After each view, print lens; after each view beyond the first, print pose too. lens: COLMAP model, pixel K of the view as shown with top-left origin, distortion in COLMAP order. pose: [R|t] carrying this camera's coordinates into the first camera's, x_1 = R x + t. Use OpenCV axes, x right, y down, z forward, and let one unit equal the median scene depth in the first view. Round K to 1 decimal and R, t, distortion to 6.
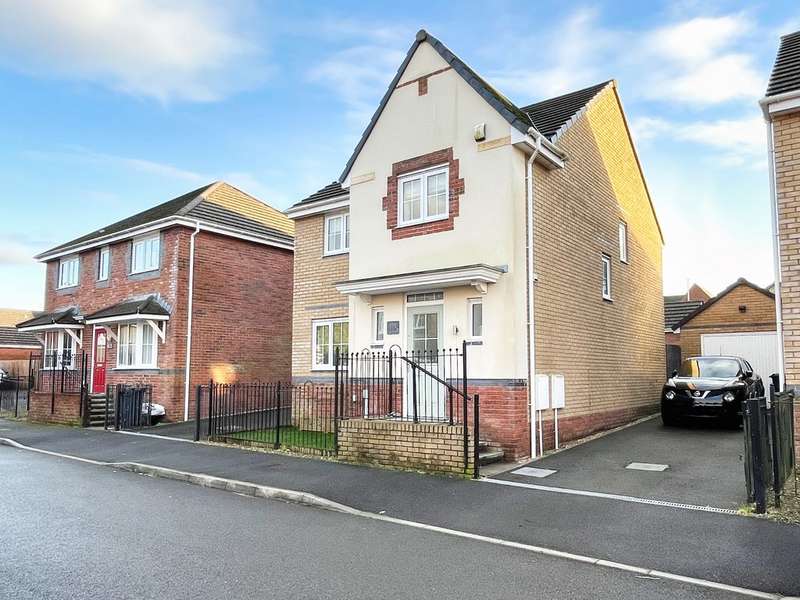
lens RADIAL K [[580.8, 0, 413.4], [0, 580.8, 322.5], [0, 0, 1]] dist [-0.001410, -0.002237]
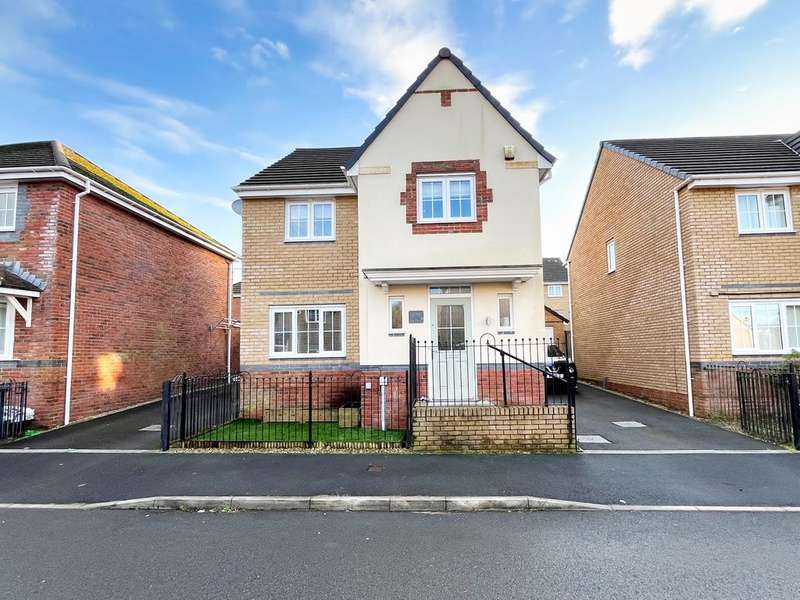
lens RADIAL K [[420.5, 0, 399.7], [0, 420.5, 317.1], [0, 0, 1]] dist [-0.002677, -0.000603]
pose [[0.831101, 0.031964, 0.555202, -0.479878], [-0.031752, 0.999446, -0.010009, 0.017843], [-0.555214, -0.009310, 0.831655, 0.376944]]
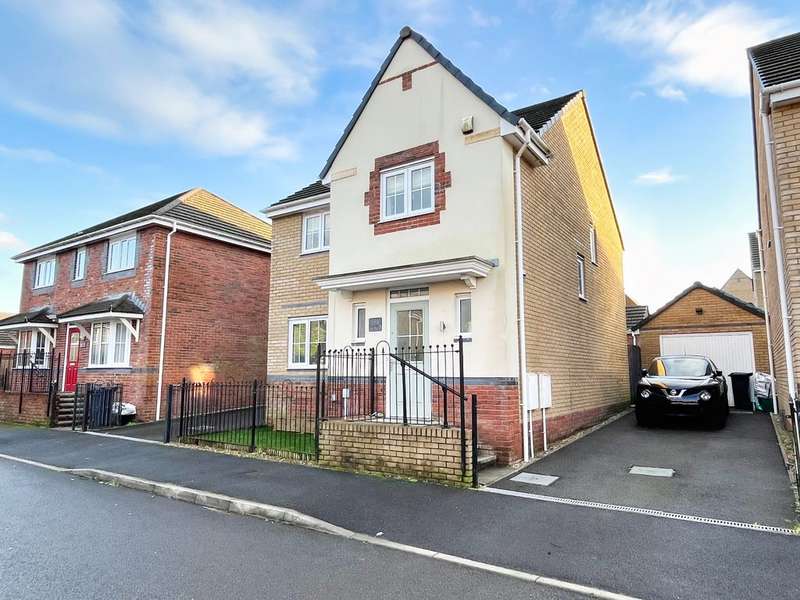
lens RADIAL K [[513.5, 0, 395.4], [0, 513.5, 303.9], [0, 0, 1]] dist [-0.001643, -0.001338]
pose [[0.998862, 0.006760, 0.047214, -0.041757], [-0.004543, 0.998889, -0.046896, 0.014543], [-0.047478, 0.046629, 0.997783, 0.140061]]
